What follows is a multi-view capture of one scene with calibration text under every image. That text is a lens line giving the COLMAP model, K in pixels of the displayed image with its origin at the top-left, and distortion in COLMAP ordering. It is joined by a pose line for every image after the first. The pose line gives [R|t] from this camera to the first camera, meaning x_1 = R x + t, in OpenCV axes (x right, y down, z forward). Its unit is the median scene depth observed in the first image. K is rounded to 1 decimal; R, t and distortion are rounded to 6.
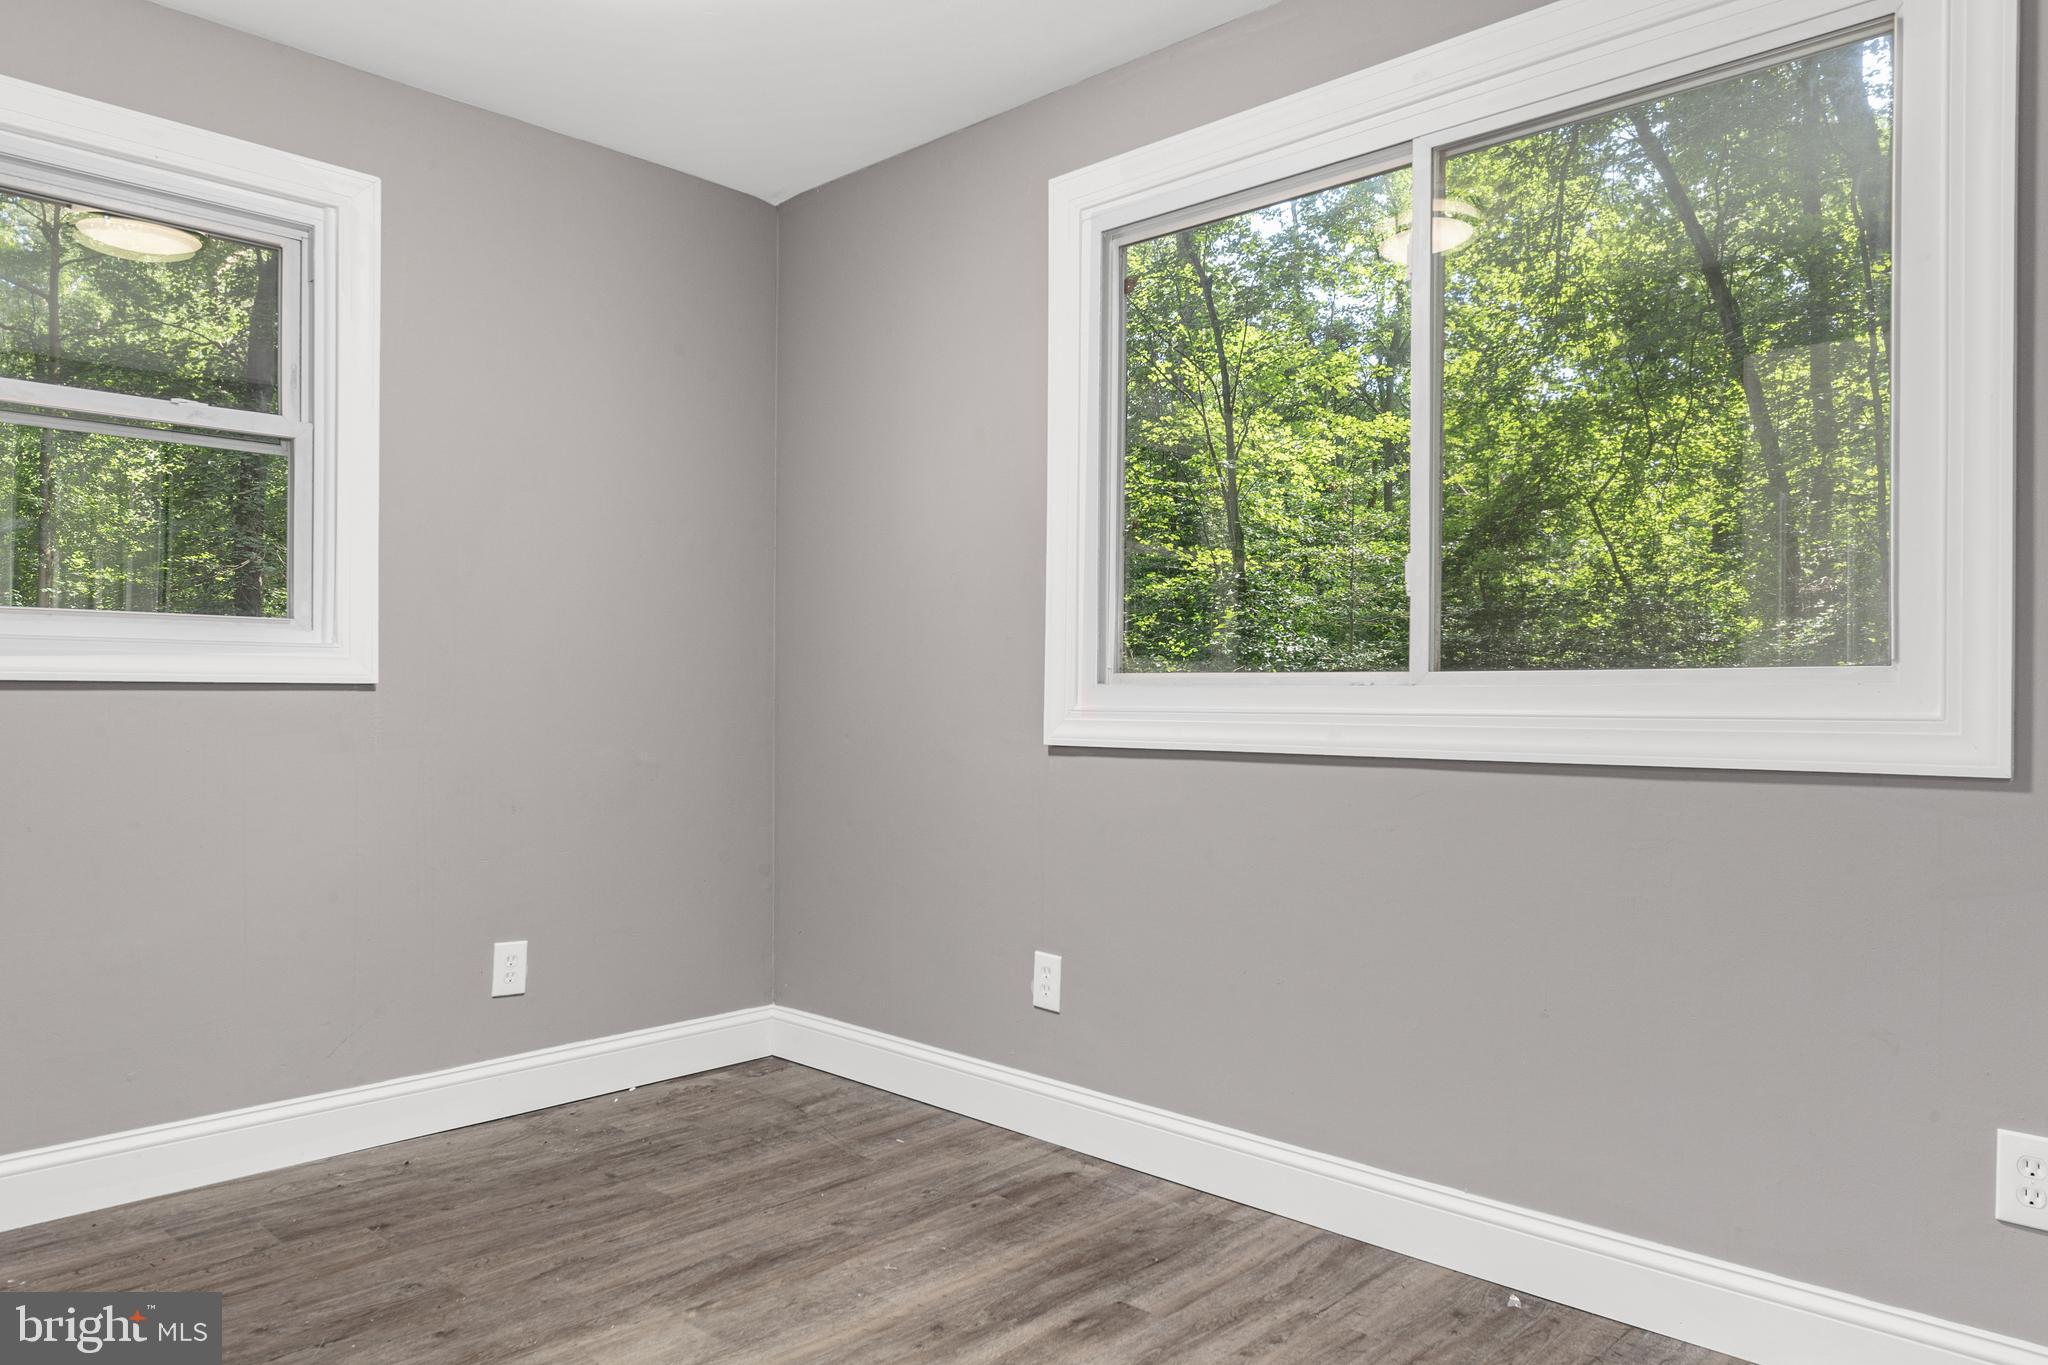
lens RADIAL K [[1348.0, 0, 1017.3], [0, 1348.0, 692.4], [0, 0, 1]] dist [0.004584, -0.001802]
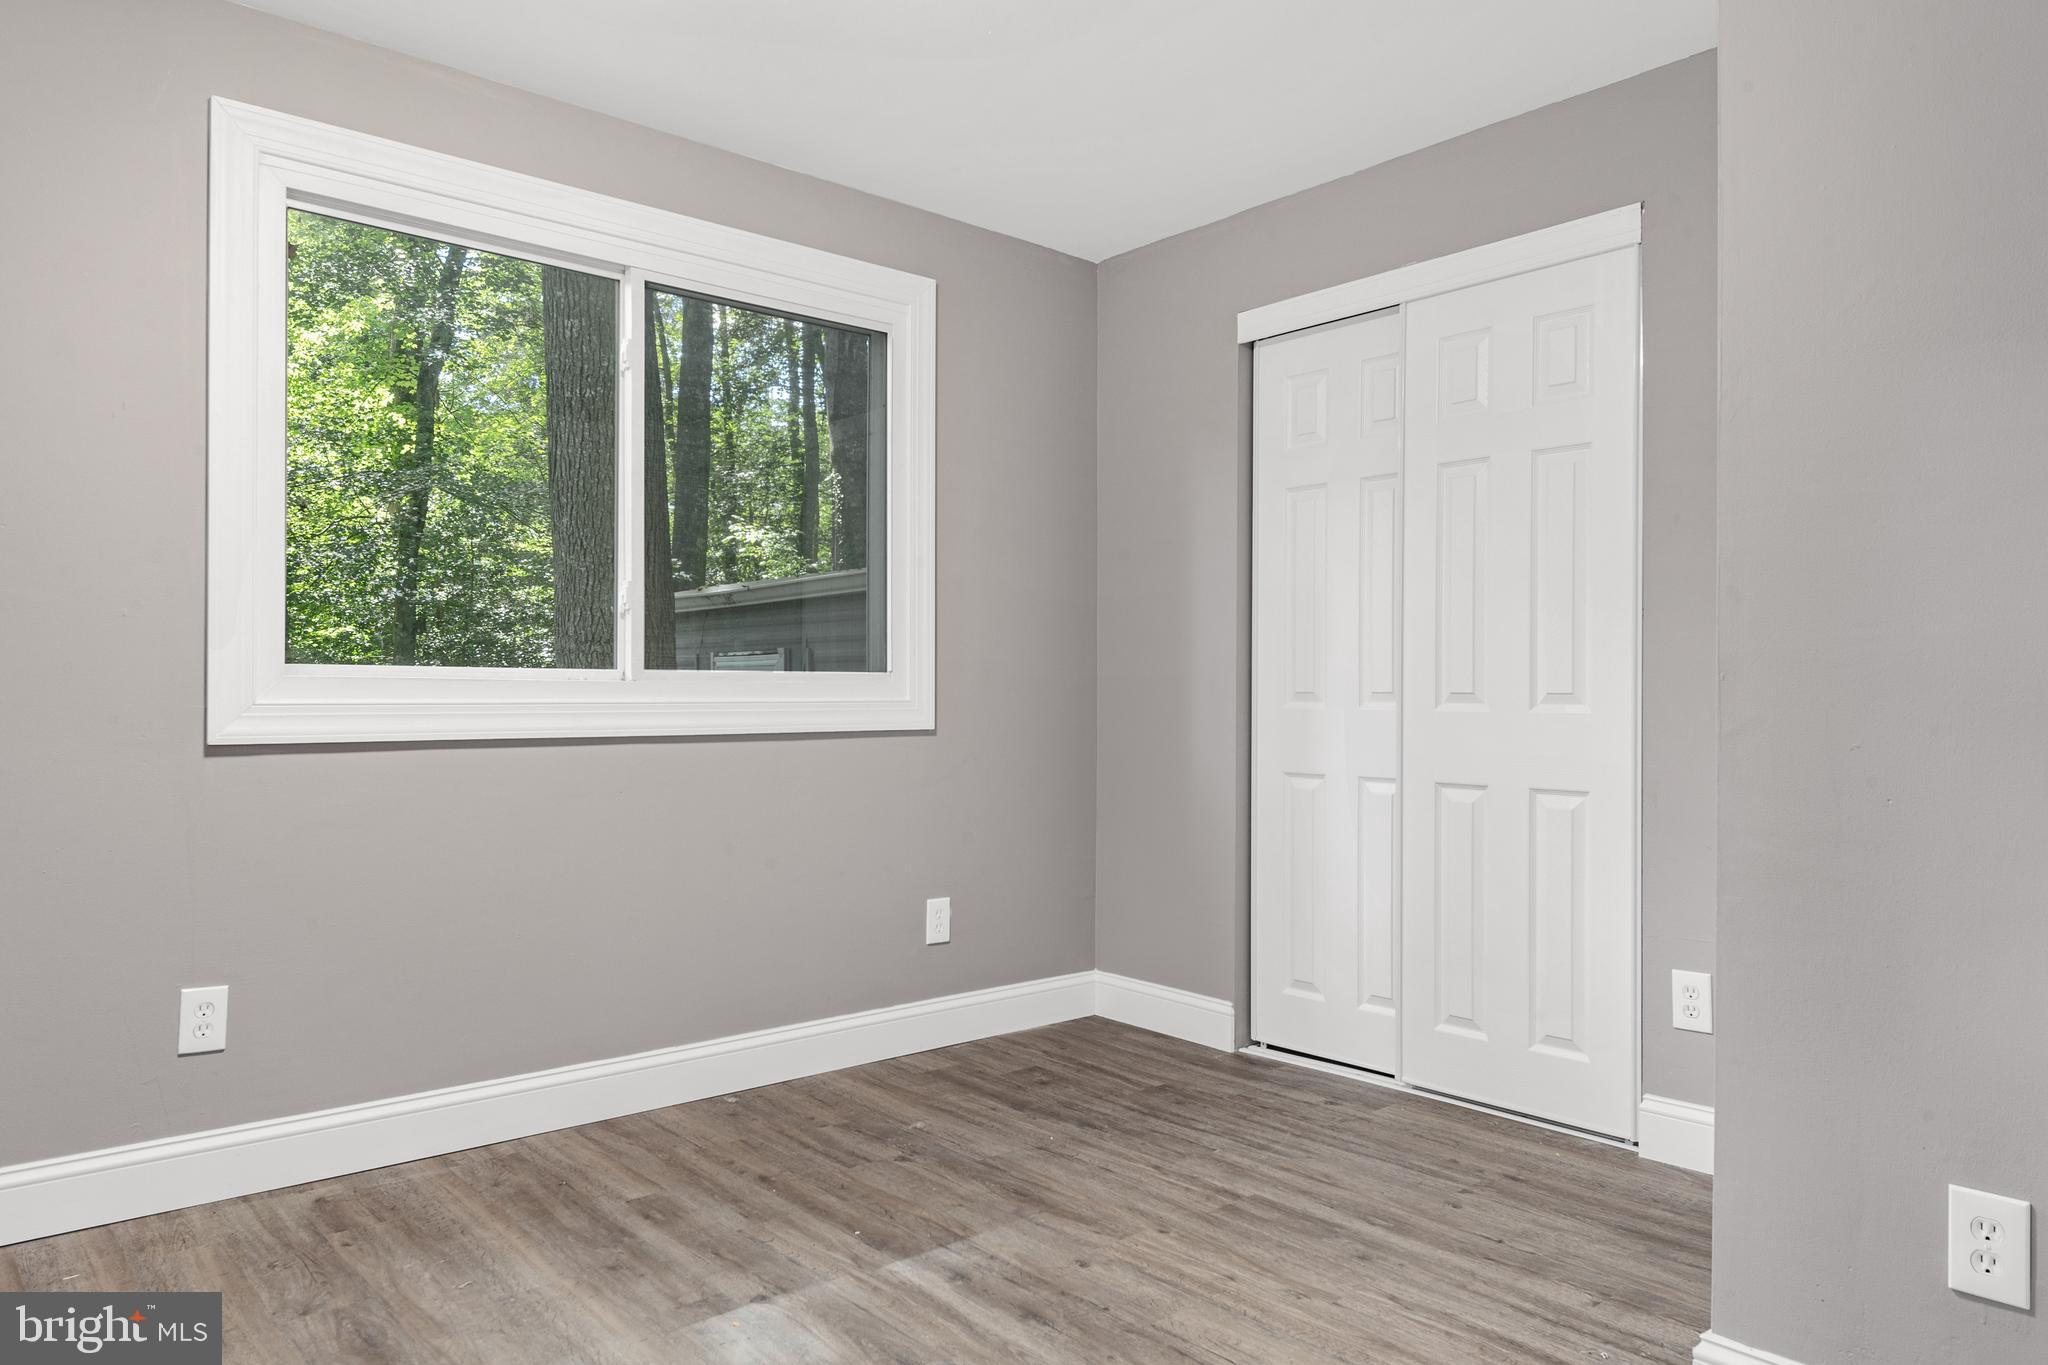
lens RADIAL K [[1348.0, 0, 1017.3], [0, 1348.0, 692.4], [0, 0, 1]] dist [0.004584, -0.001802]
pose [[0.108661, -0.006813, 0.994056, -0.958899], [-0.005741, 0.999956, 0.007481, -0.005595], [-0.994062, -0.006519, 0.108617, 0.481021]]
